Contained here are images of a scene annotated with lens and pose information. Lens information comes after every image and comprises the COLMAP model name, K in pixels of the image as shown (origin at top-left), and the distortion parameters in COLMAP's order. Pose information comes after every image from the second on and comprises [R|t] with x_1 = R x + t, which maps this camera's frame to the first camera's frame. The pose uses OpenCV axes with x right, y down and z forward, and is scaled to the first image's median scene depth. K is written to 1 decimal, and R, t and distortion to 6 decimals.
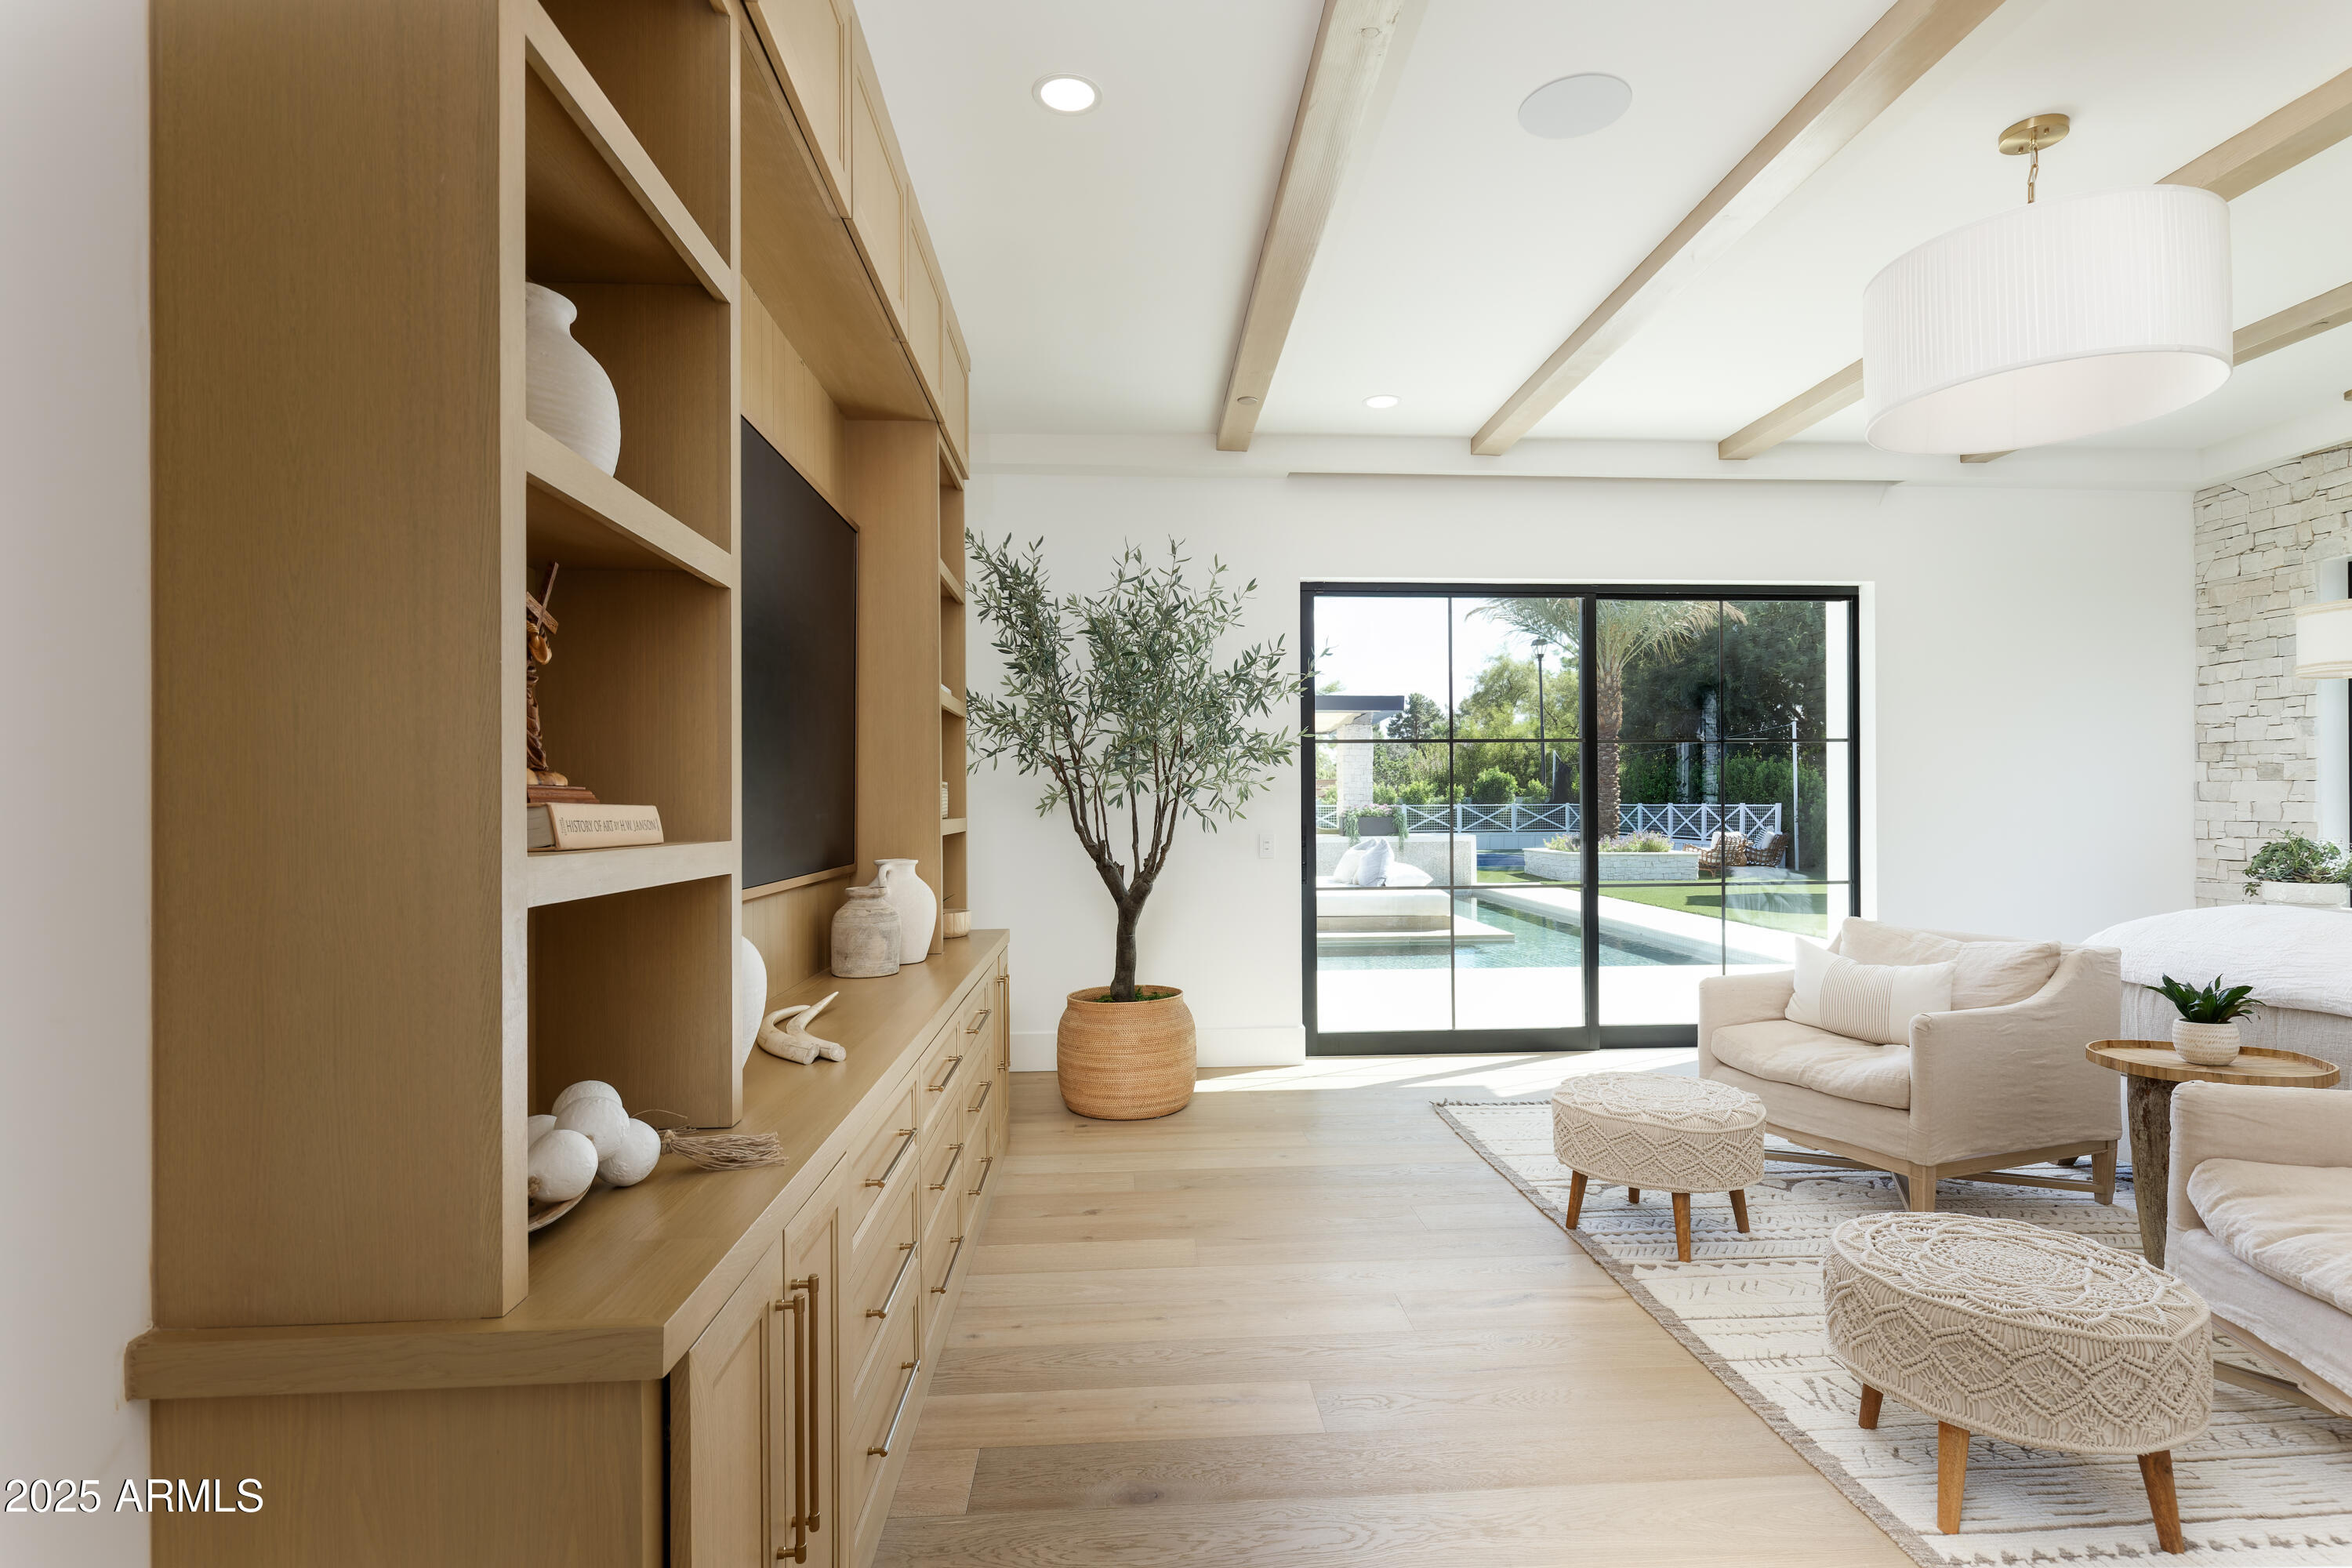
lens RADIAL K [[1138.8, 0, 1185.8], [0, 1138.8, 799.6], [0, 0, 1]] dist [0.000953, 0.000701]
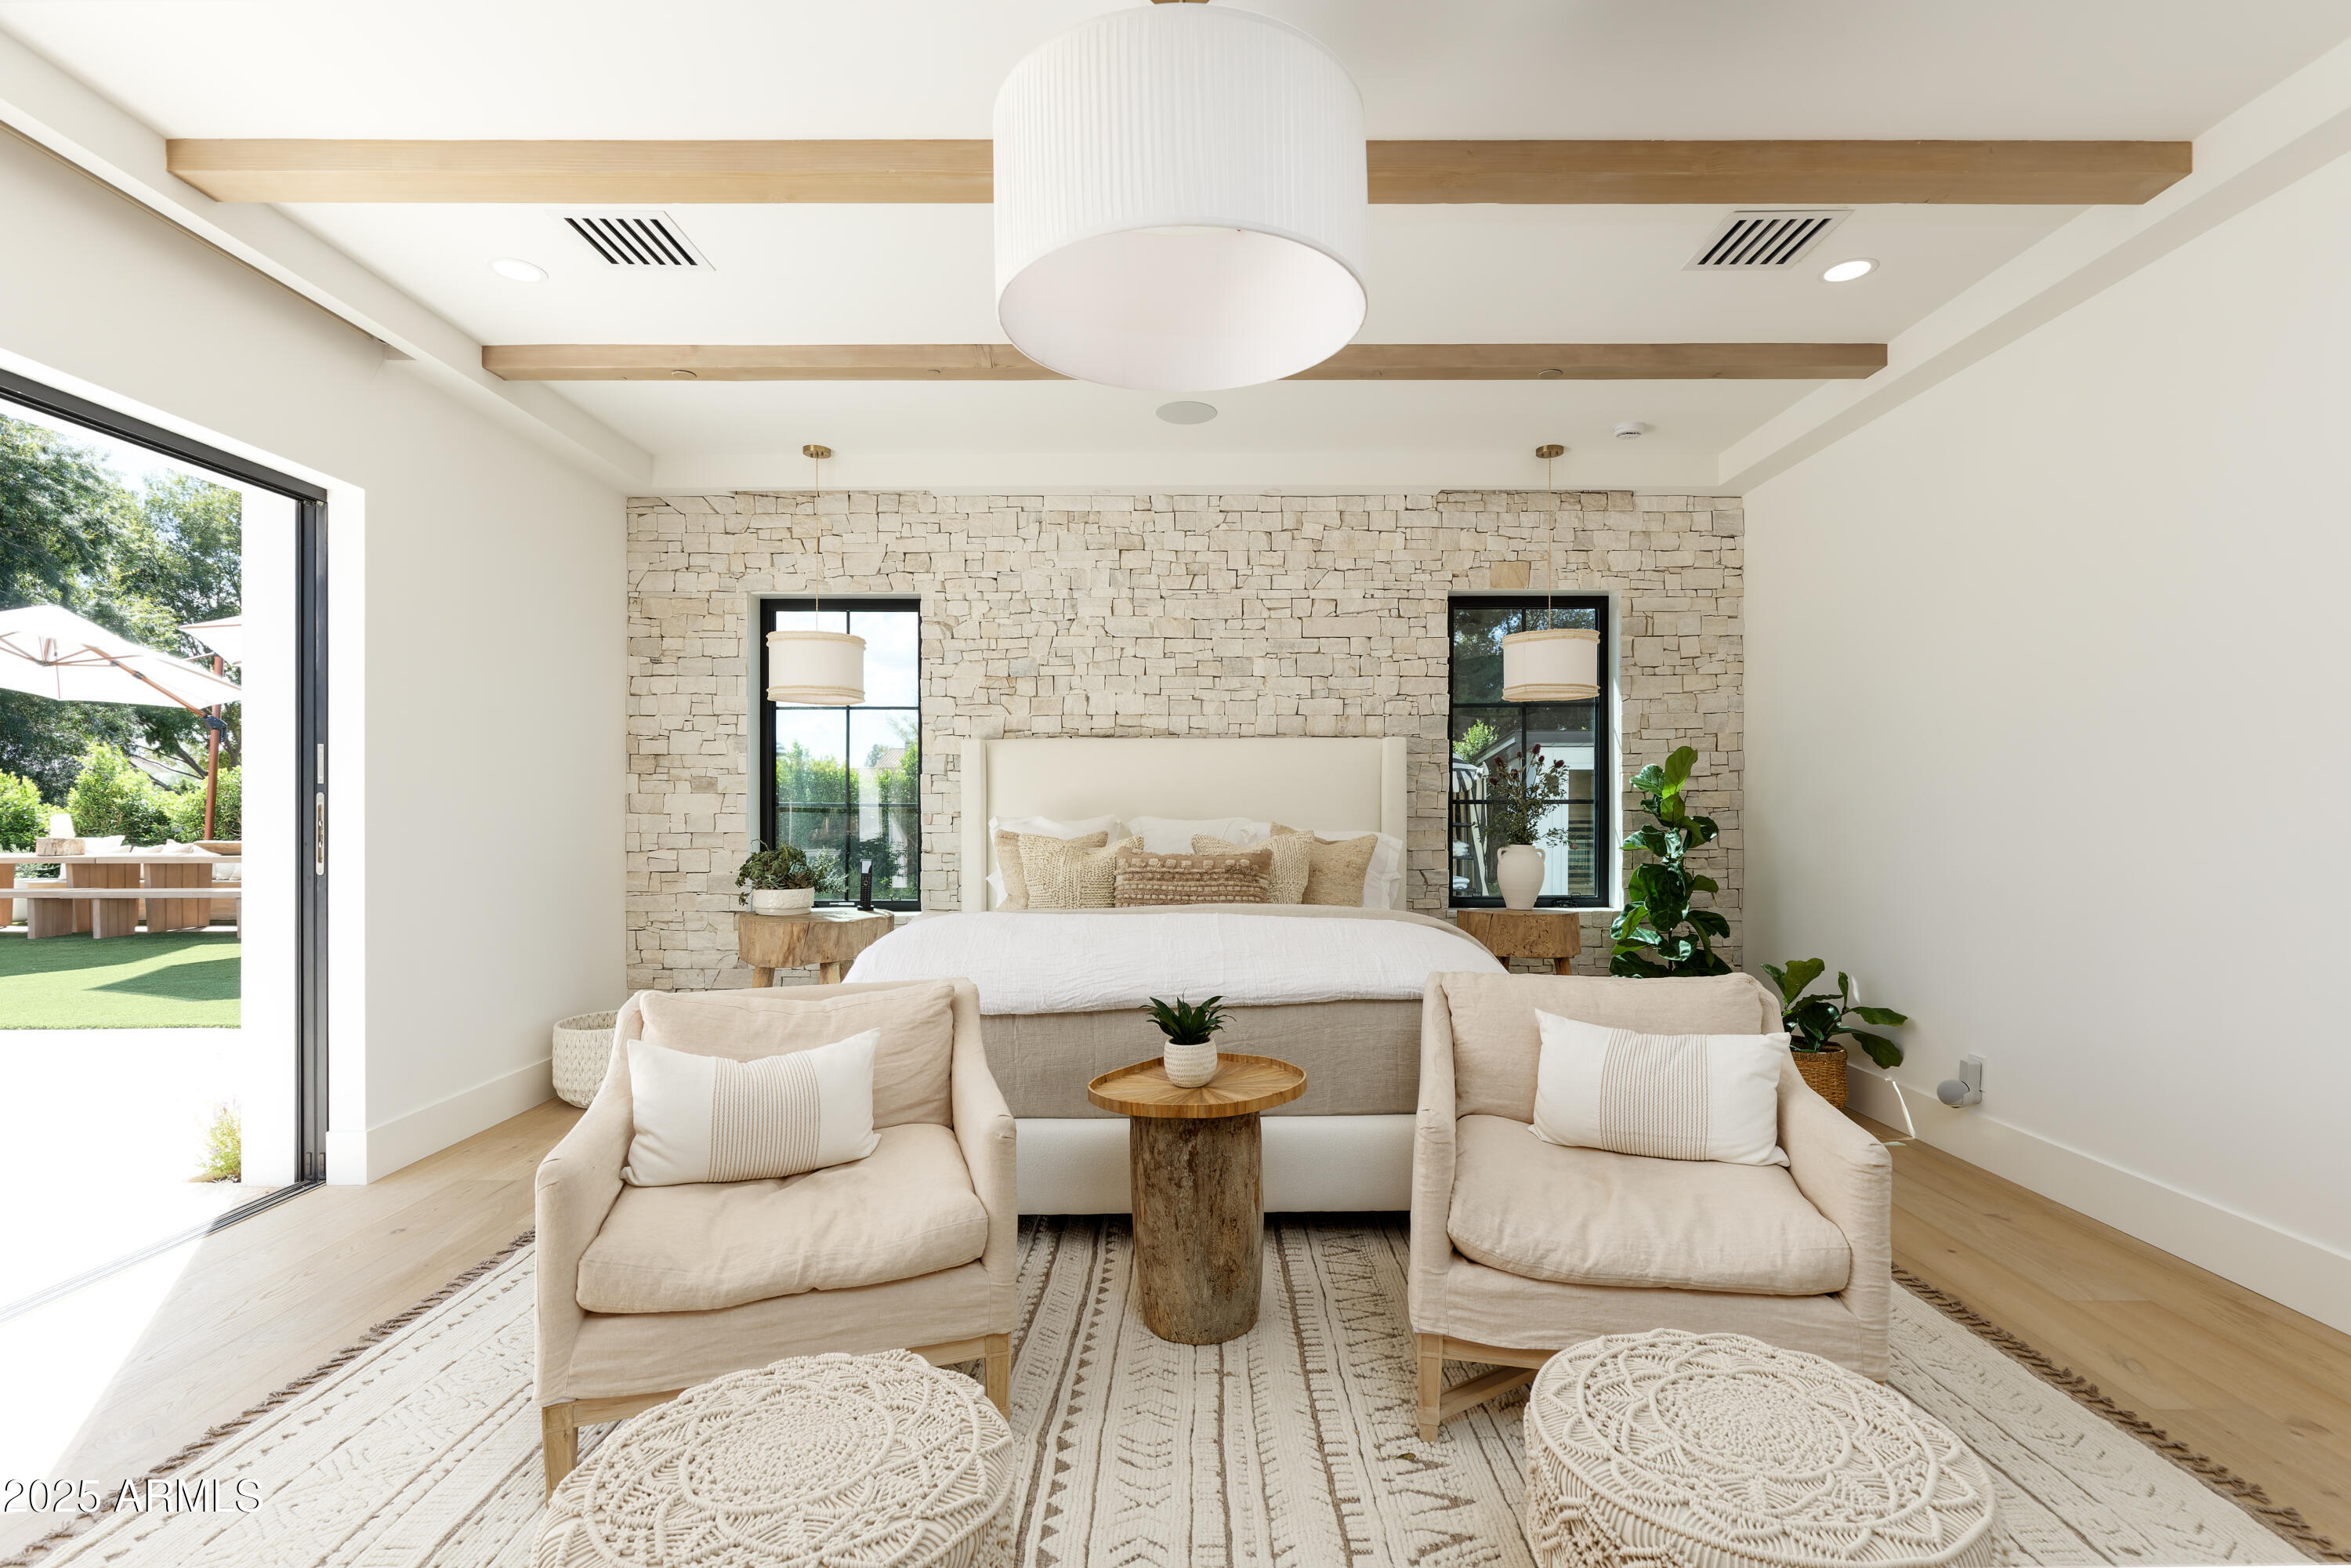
lens RADIAL K [[1068.5, 0, 1175.8], [0, 1068.5, 803.7], [0, 0, 1]] dist [0.002281, 0.000616]
pose [[0.054078, 0.008706, 0.998499, -0.004117], [0.001244, 0.999961, -0.008786, 0.002691], [-0.998536, 0.001717, 0.054065, 0.723579]]
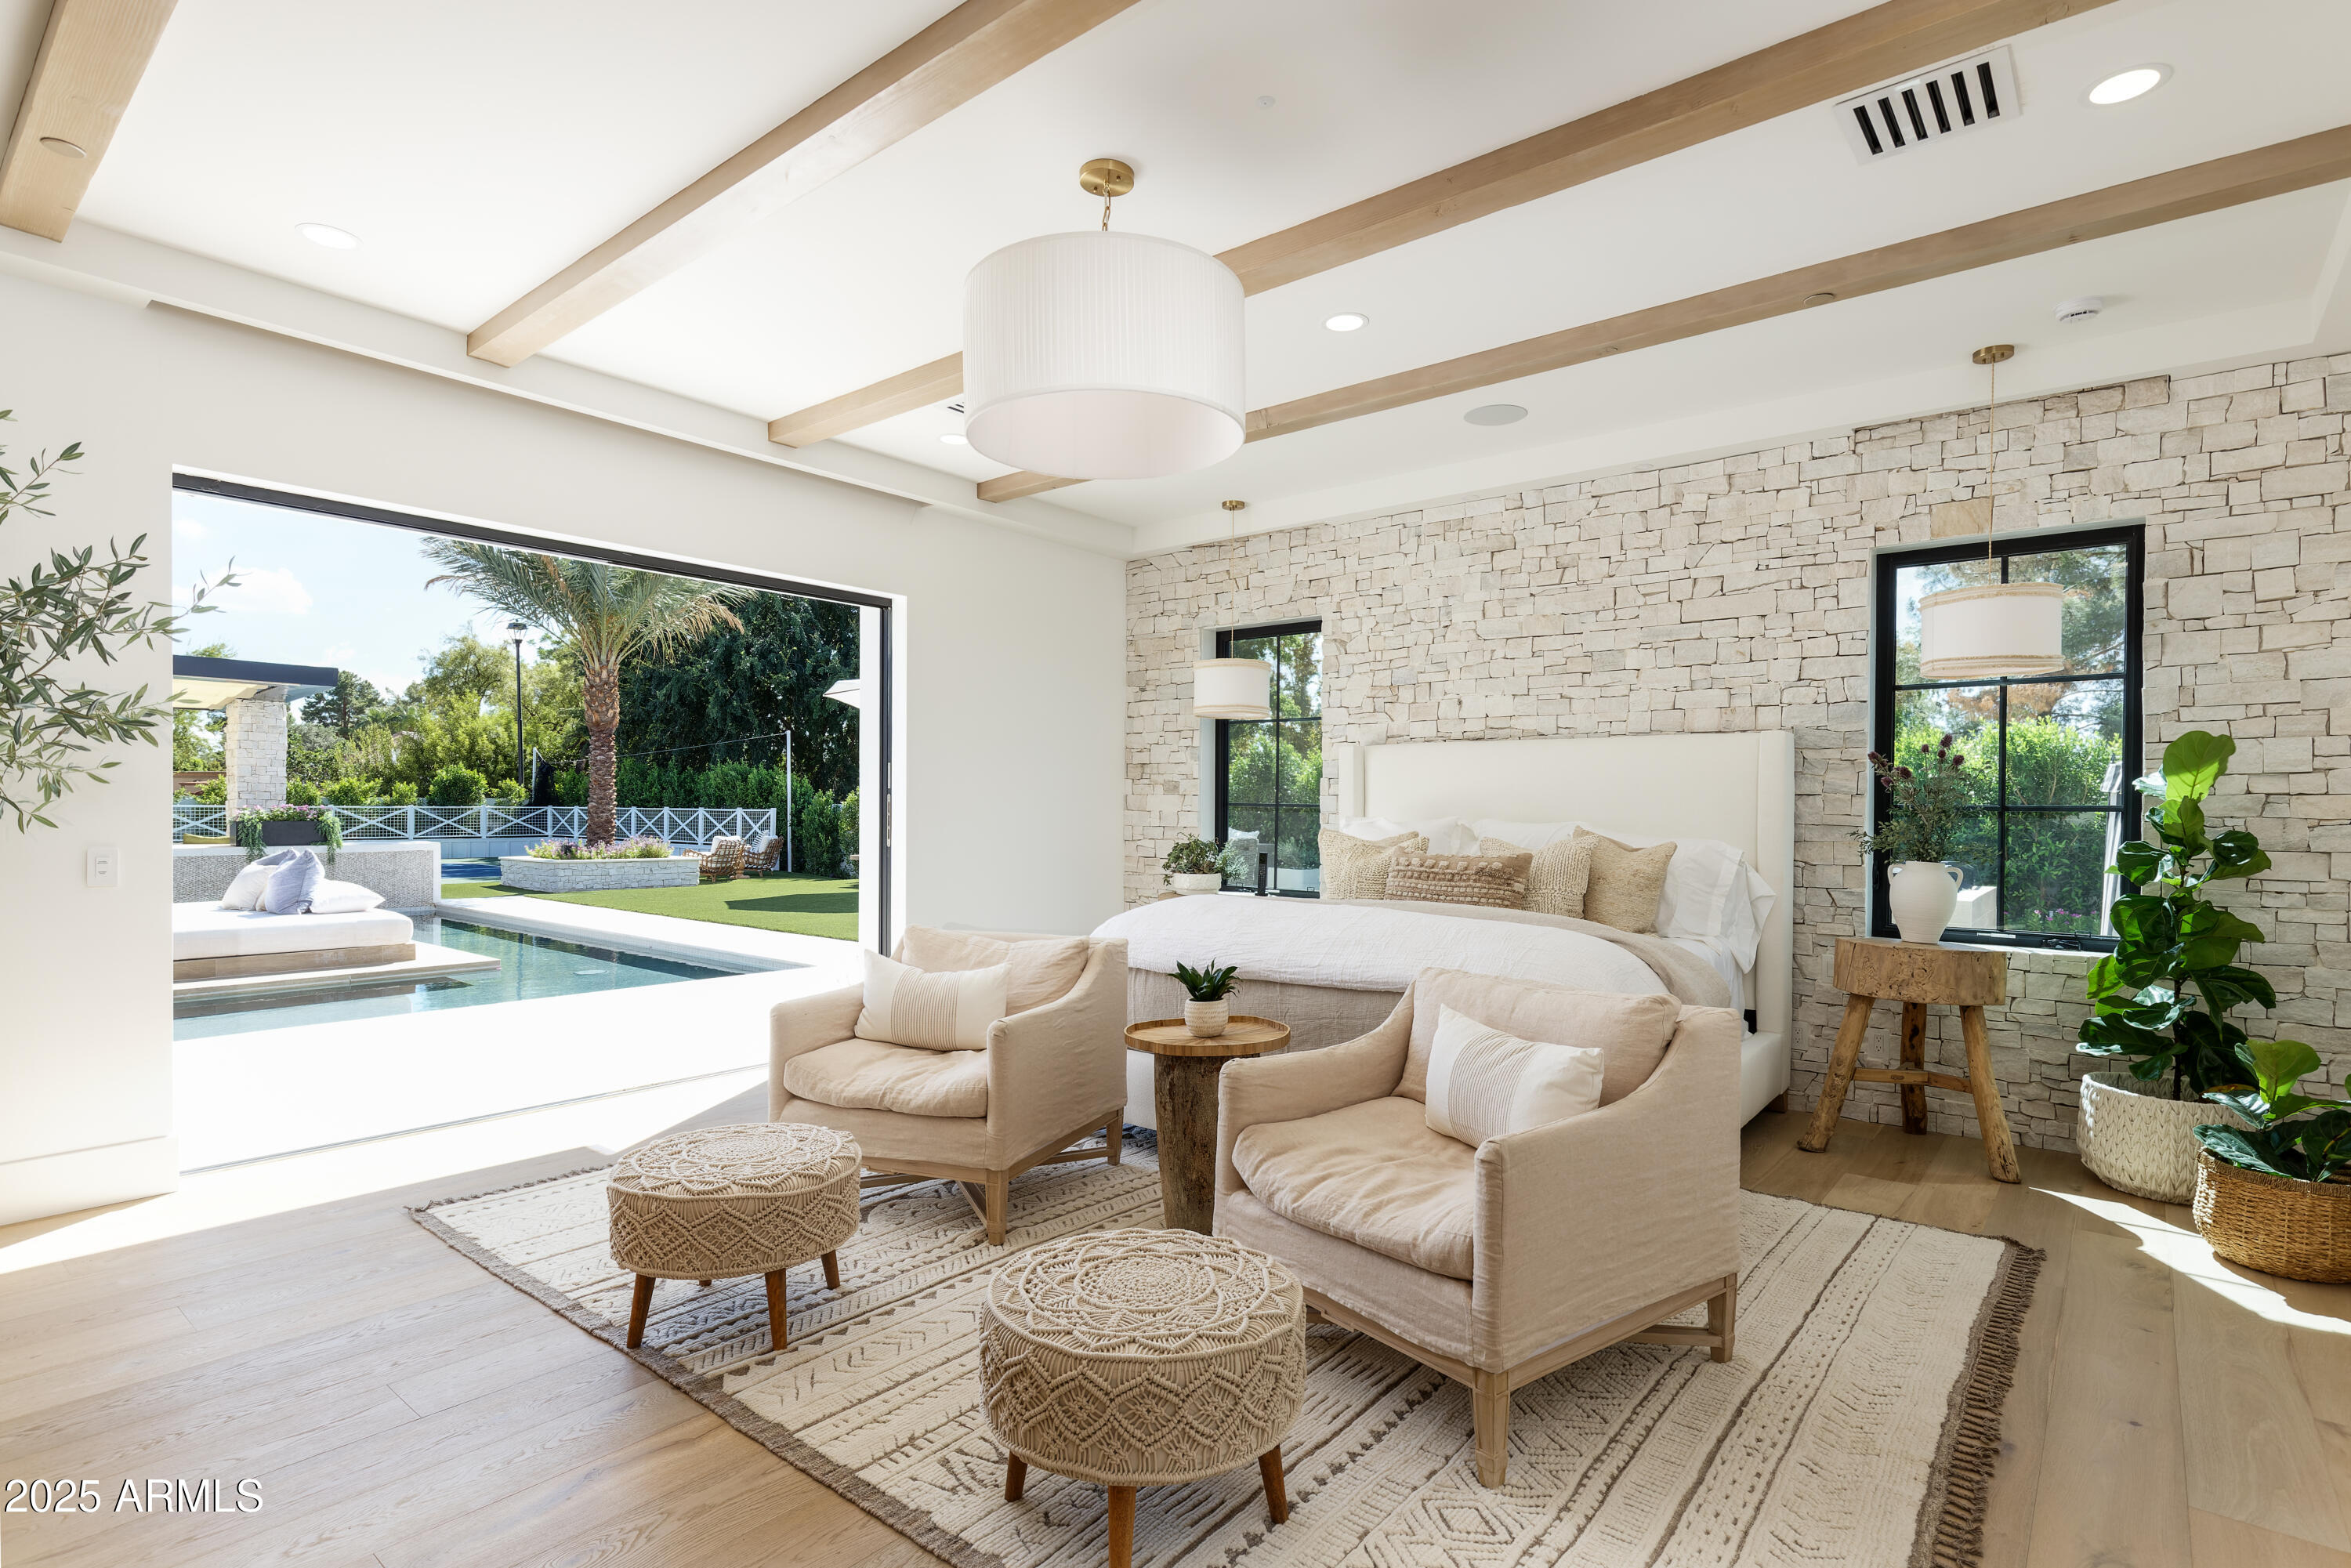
lens RADIAL K [[1138.3, 0, 1174.8], [0, 1138.3, 819.0], [0, 0, 1]] dist [0.000953, 0.000701]
pose [[0.675914, 0.002326, 0.736977, 0.008679], [-0.012271, 0.999892, 0.008099, 0.000266], [-0.736879, -0.014517, 0.675869, 0.178625]]
